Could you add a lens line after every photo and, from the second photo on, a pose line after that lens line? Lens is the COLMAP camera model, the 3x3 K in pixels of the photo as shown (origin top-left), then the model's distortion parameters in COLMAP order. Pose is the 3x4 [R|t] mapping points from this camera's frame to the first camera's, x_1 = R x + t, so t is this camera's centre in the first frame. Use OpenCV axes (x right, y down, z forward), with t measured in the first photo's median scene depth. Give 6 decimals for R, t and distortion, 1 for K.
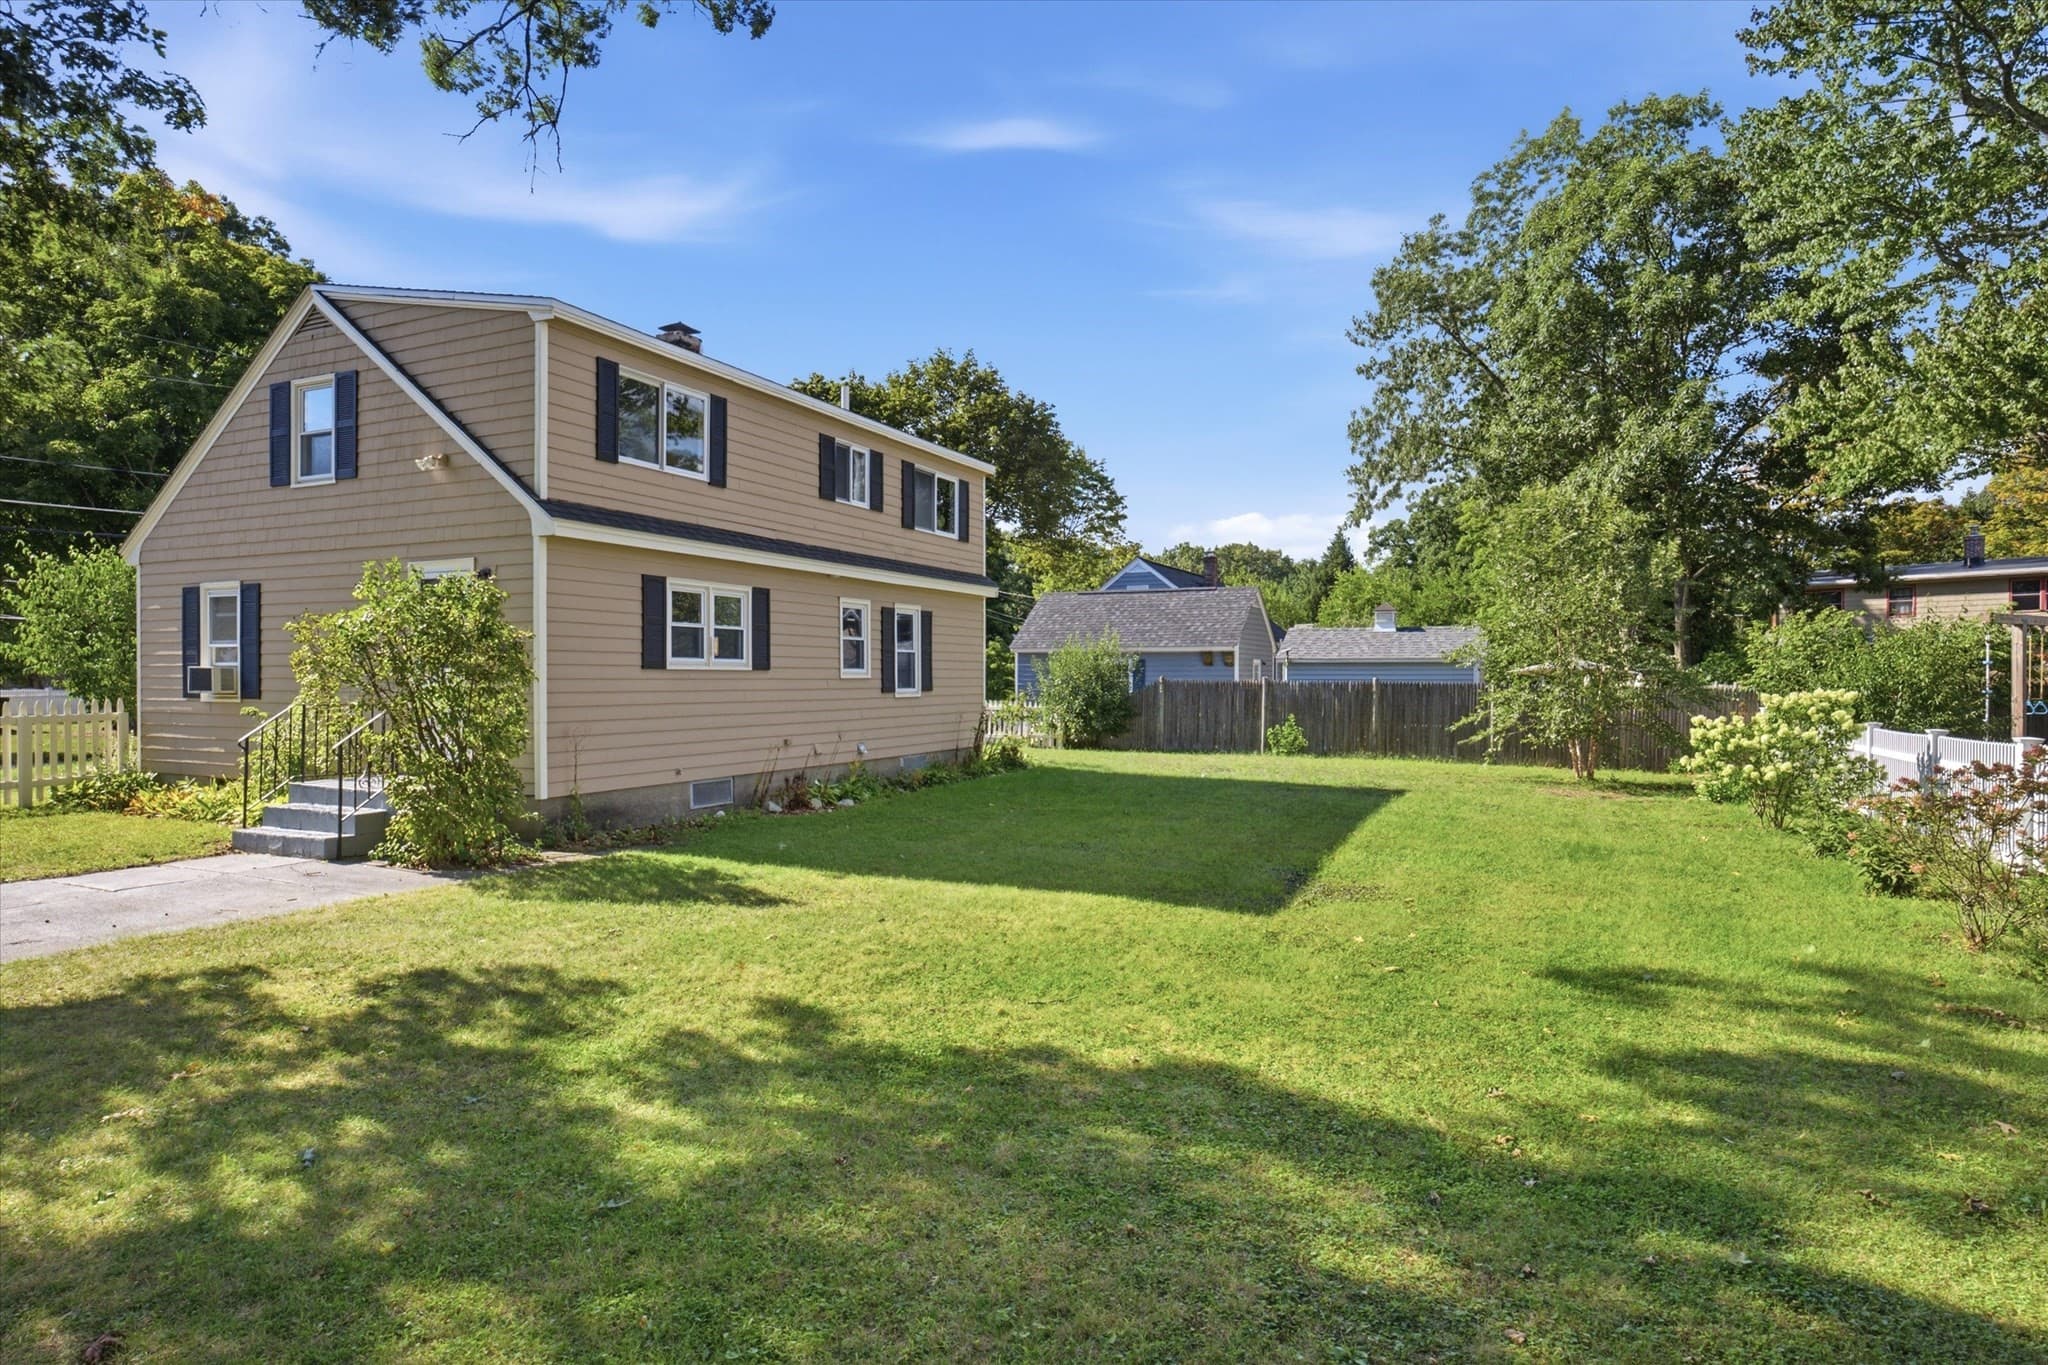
lens RADIAL K [[1094.4, 0, 1024.0], [0, 1094.4, 682.5], [0, 0, 1]] dist [0.000336, 0.000840]
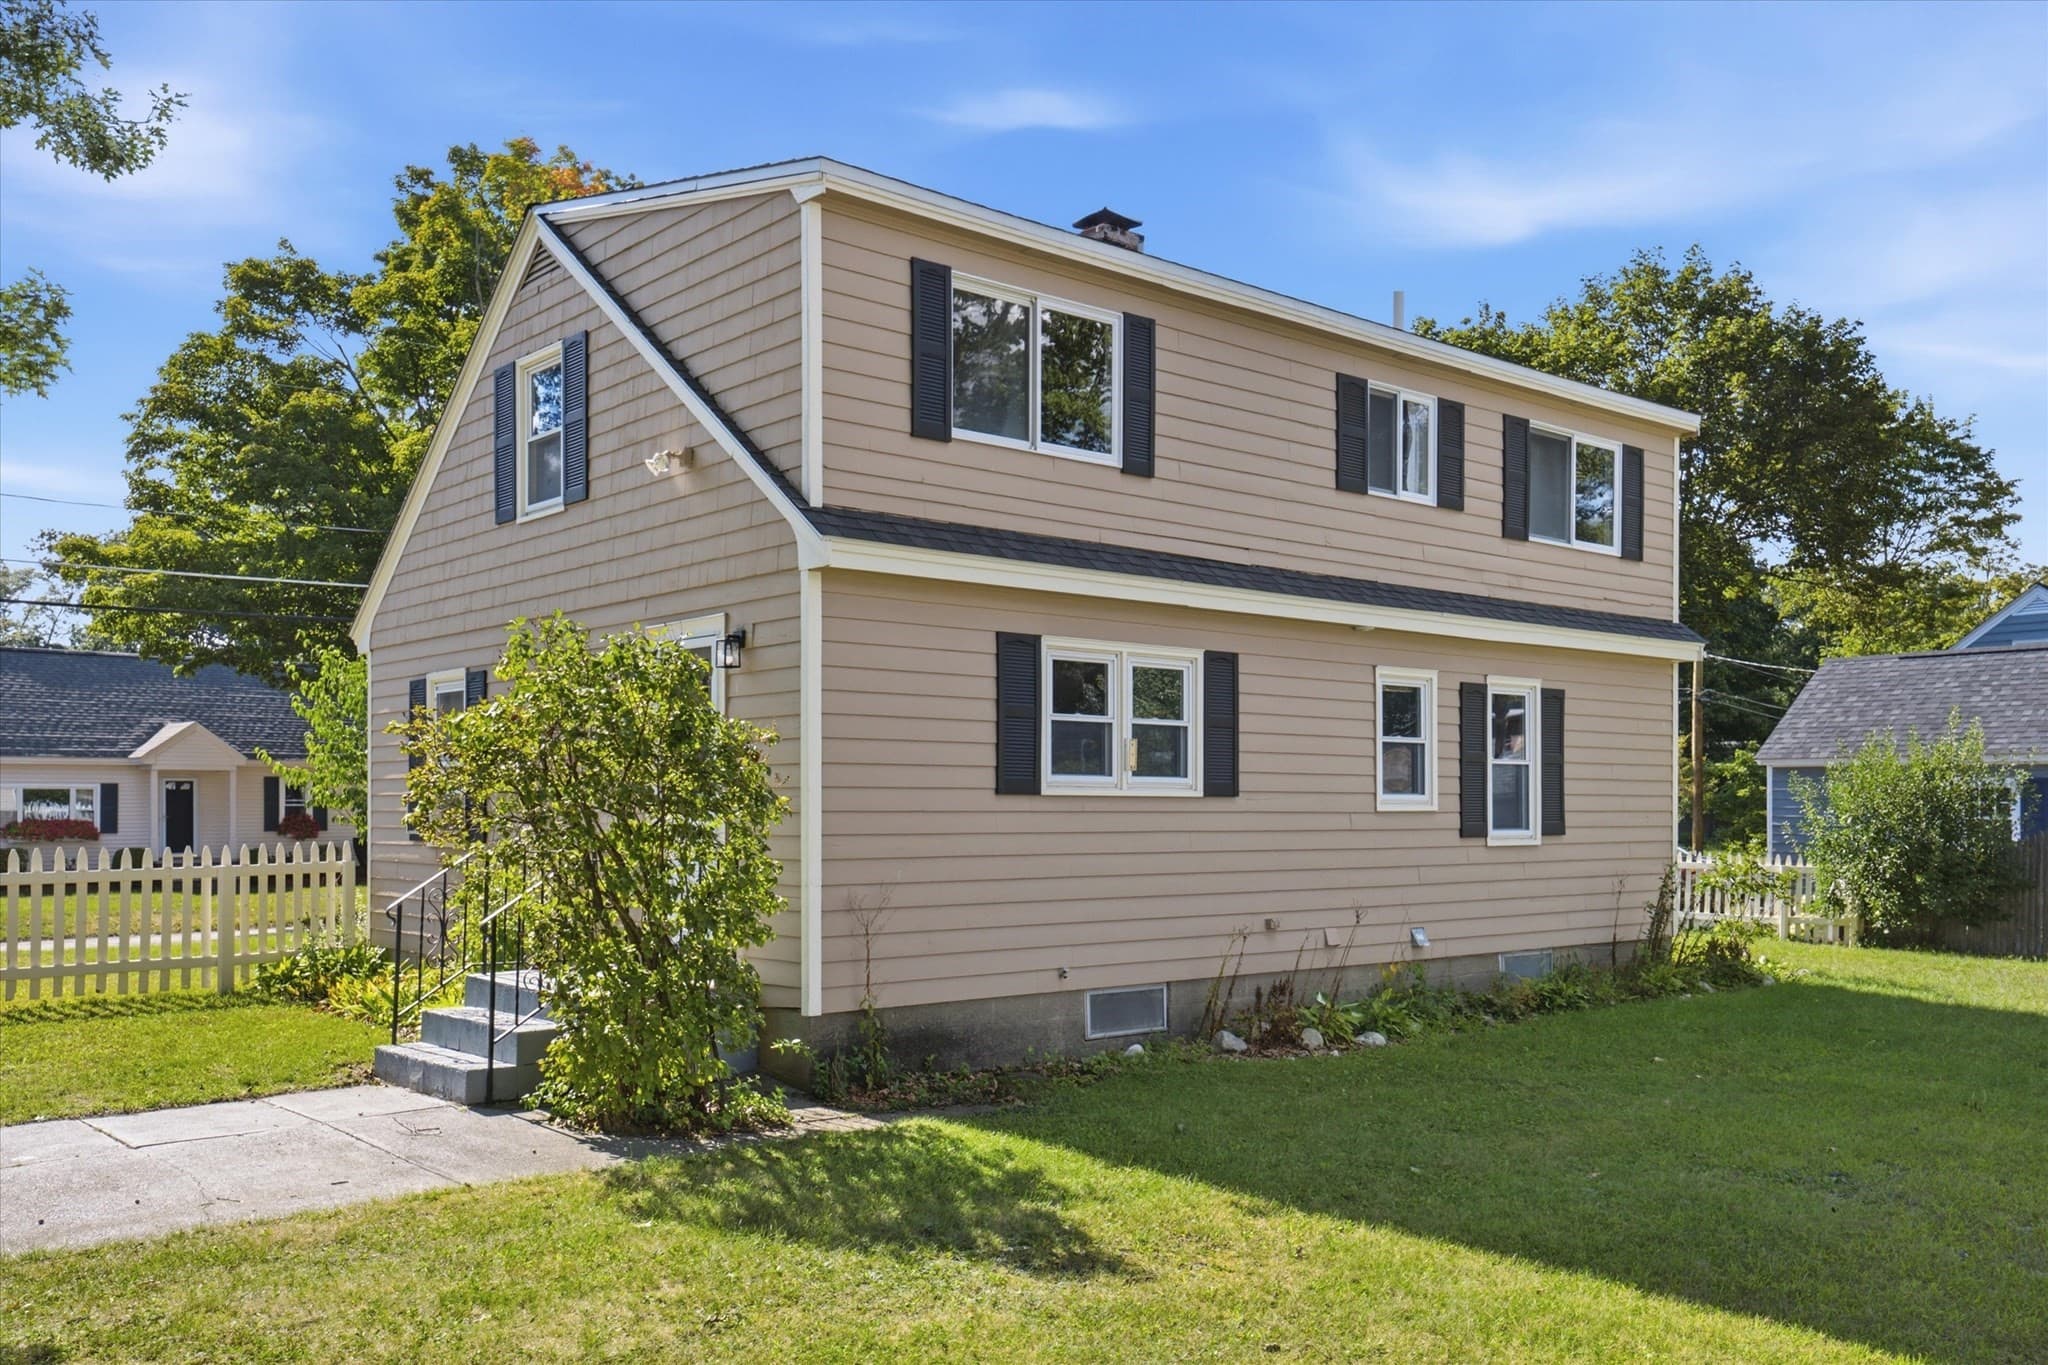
lens RADIAL K [[1656.2, 0, 1073.5], [0, 1656.2, 802.5], [0, 0, 1]] dist [0.074532, 0.003920]
pose [[0.912734, -0.004487, -0.408531, 0.040761], [-0.000464, 0.999928, -0.012021, 0.002092], [0.408555, 0.011161, 0.912665, 0.183075]]
